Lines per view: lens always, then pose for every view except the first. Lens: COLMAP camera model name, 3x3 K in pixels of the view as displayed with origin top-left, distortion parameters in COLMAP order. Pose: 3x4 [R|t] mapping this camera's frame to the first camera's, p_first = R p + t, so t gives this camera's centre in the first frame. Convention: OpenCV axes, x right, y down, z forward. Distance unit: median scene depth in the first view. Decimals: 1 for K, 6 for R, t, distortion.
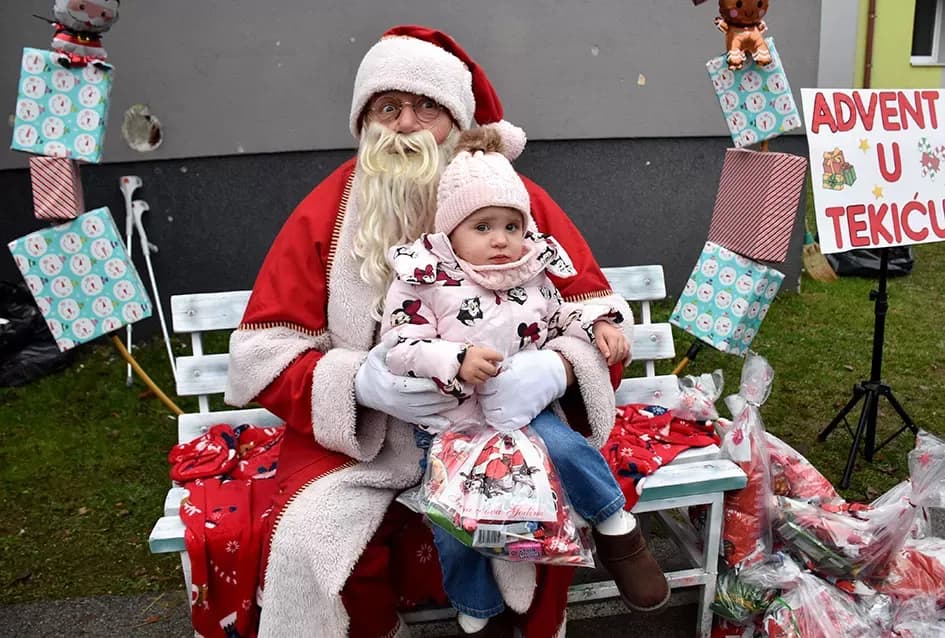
lens RADIAL K [[743.9, 0, 465.7], [0, 743.9, 297.2], [0, 0, 1]] dist [-0.136390, 0.082133]
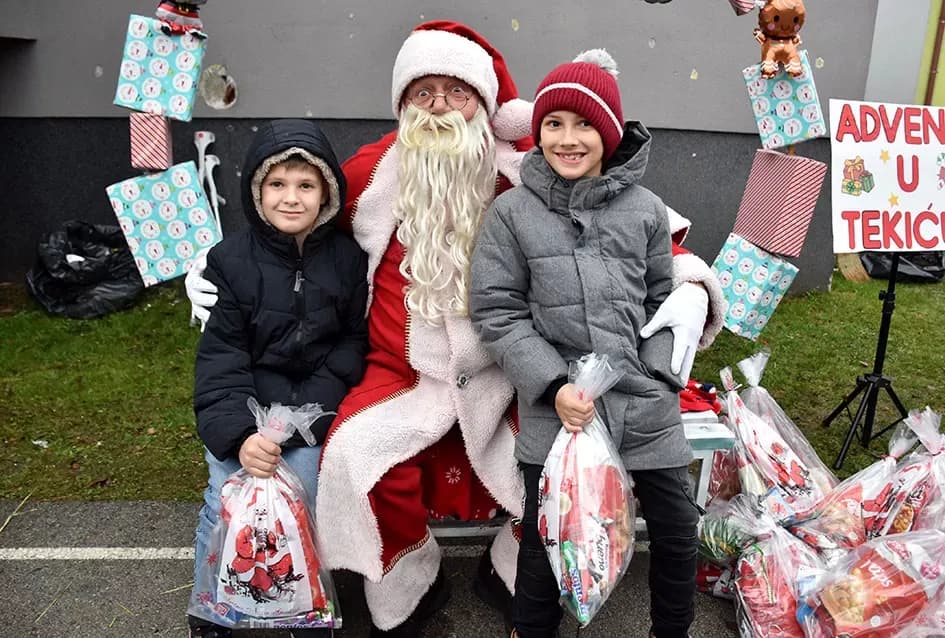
lens RADIAL K [[743.9, 0, 493.0], [0, 743.9, 309.1], [0, 0, 1]] dist [-0.136390, 0.082133]
pose [[0.996622, 0.078657, -0.023624, 0.011034], [-0.077402, 0.995745, 0.050010, 0.011017], [0.027457, -0.048013, 0.998469, -0.121205]]
